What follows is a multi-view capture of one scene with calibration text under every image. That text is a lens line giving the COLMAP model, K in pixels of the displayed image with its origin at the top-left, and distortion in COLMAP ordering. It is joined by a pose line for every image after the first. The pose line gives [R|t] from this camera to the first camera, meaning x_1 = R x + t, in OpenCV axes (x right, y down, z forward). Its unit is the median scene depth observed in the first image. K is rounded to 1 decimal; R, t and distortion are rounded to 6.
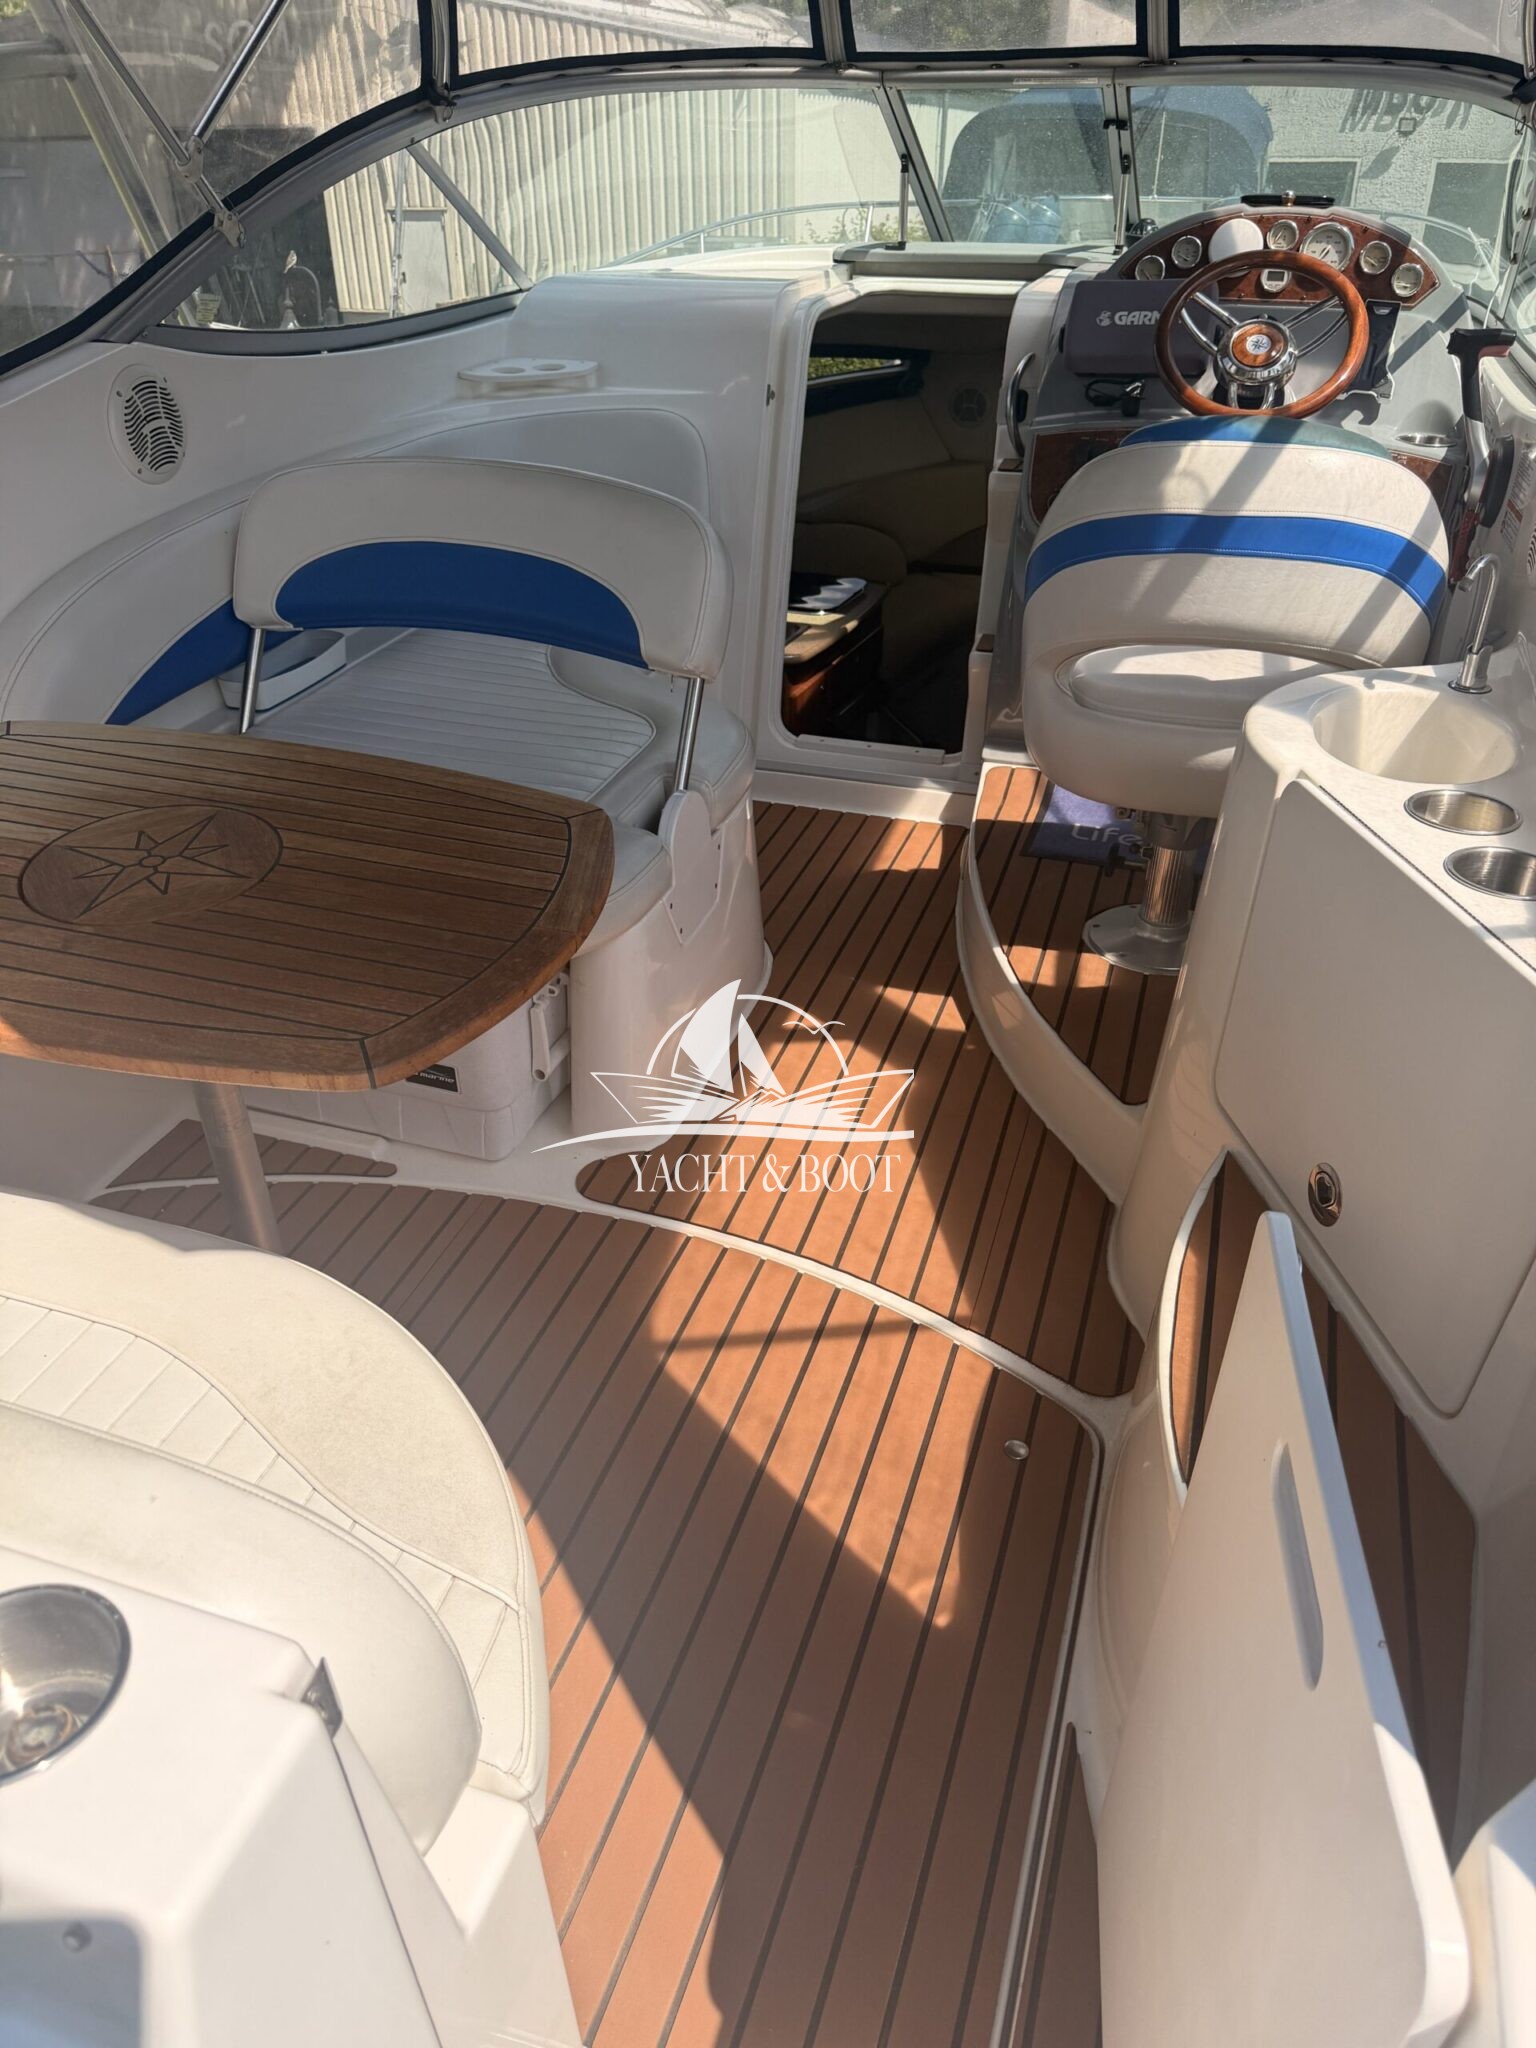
lens RADIAL K [[1440.0, 0, 754.8], [0, 1440.0, 1038.4], [0, 0, 1]] dist [0.073228, -0.095703]
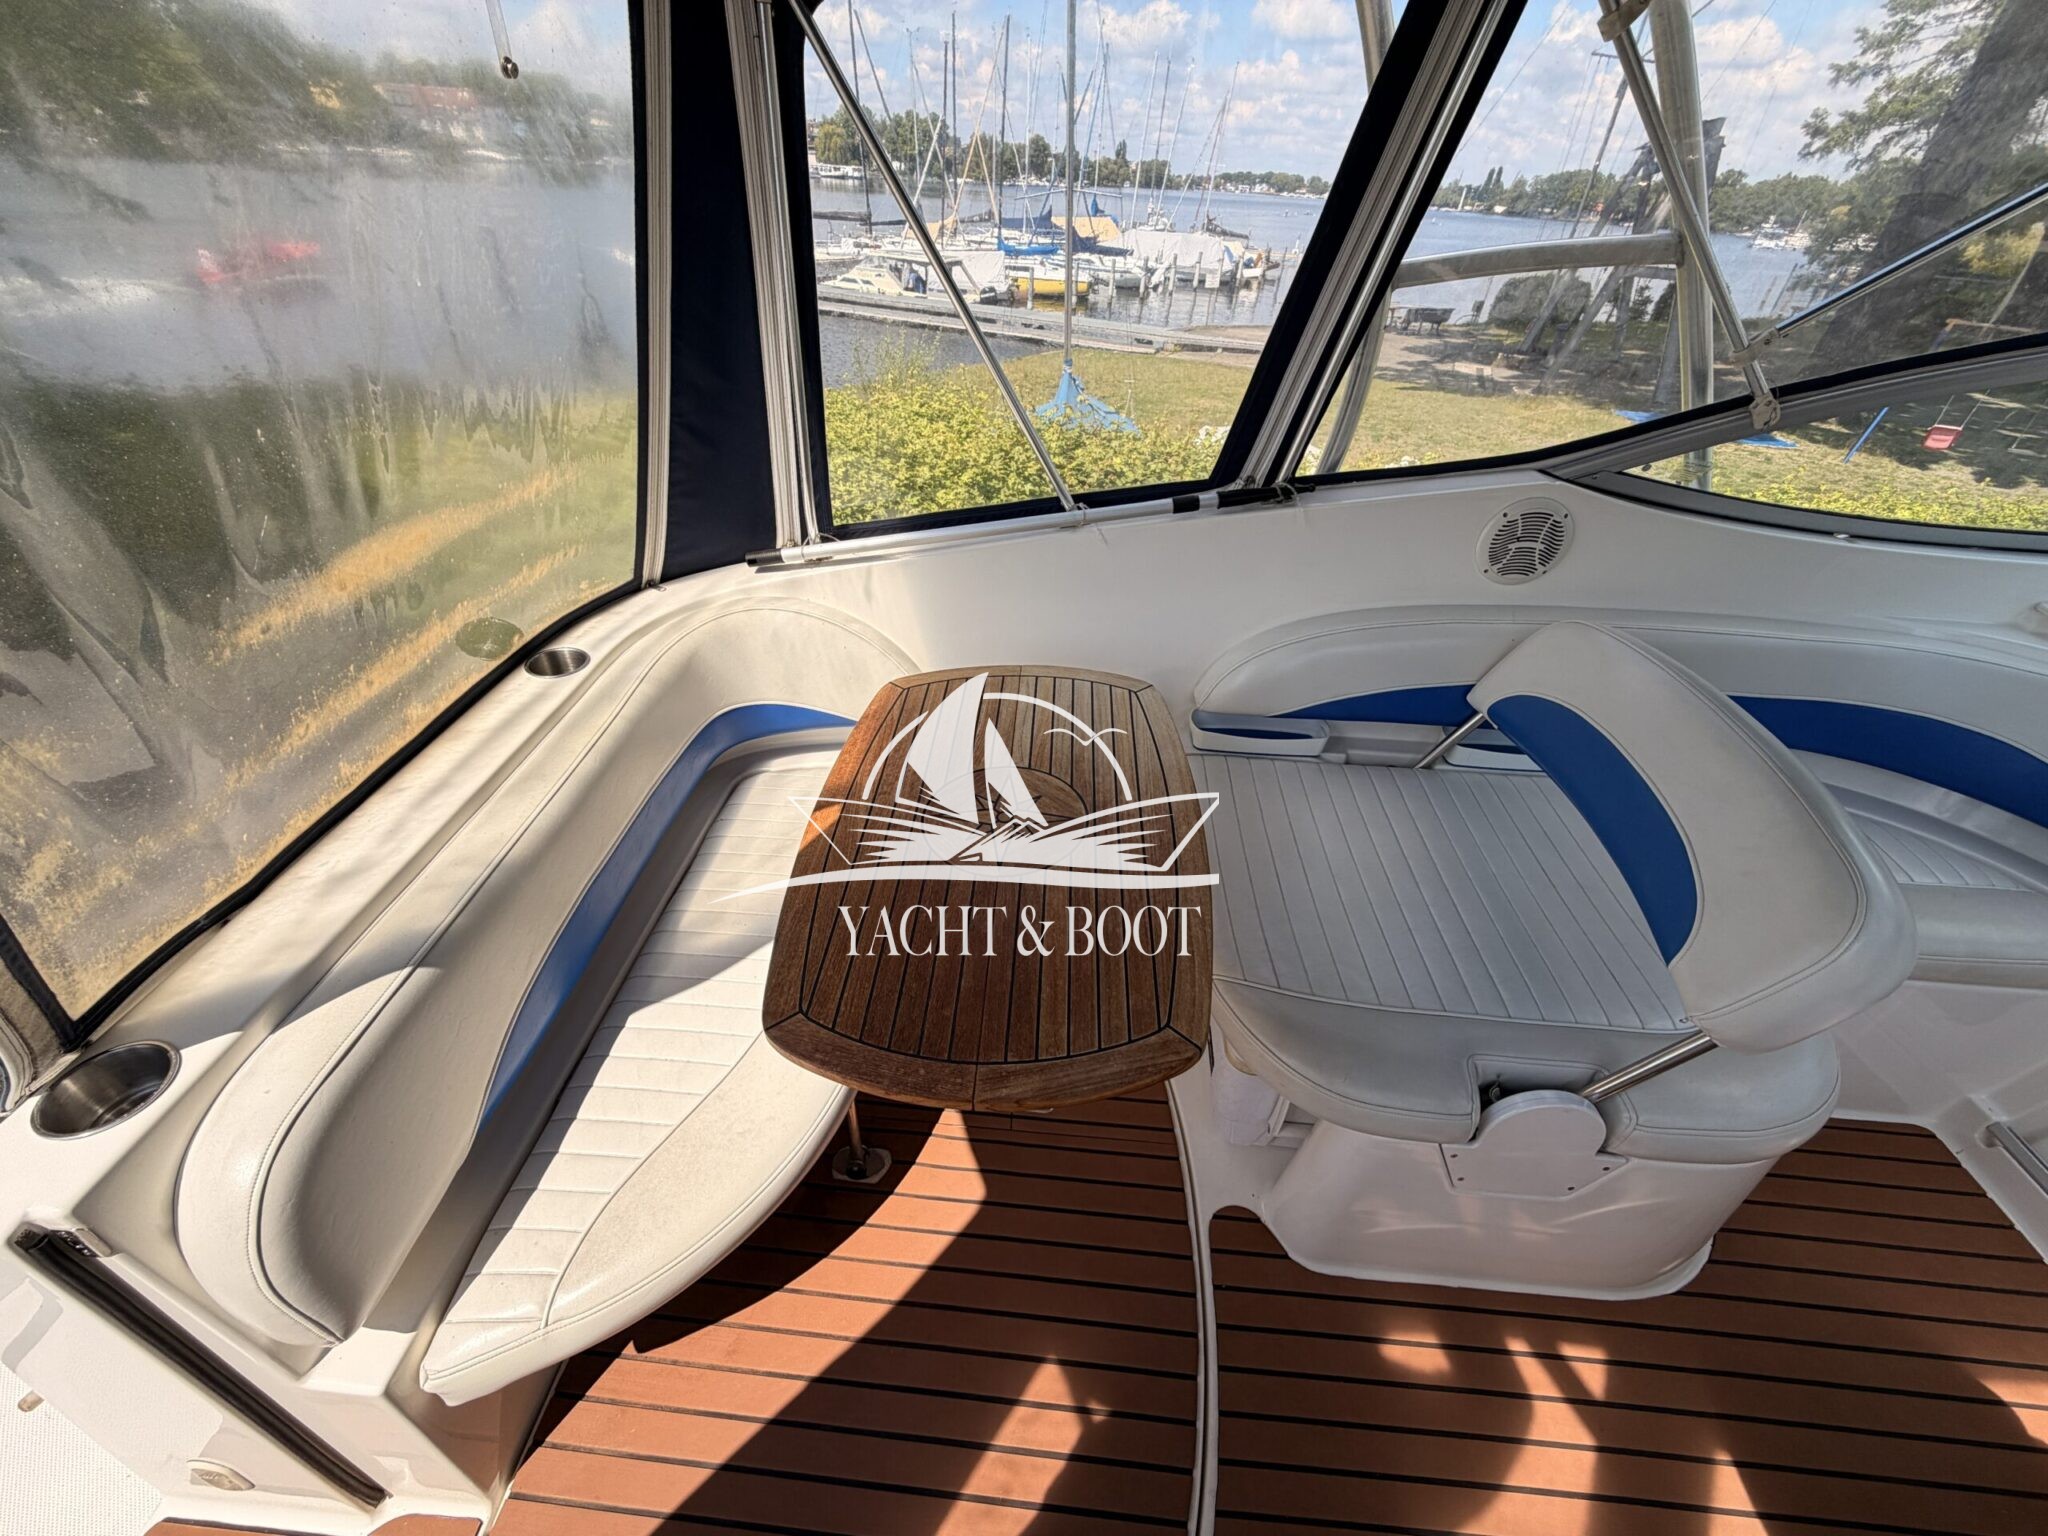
lens RADIAL K [[812.1, 0, 1020.9], [0, 812.1, 768.4], [0, 0, 1]] dist [0.000358, 0.000128]
pose [[0.240088, 0.589130, -0.771546, 0.136233], [-0.545808, 0.739189, 0.394579, -0.332114], [0.802777, 0.326382, 0.499023, 0.385877]]
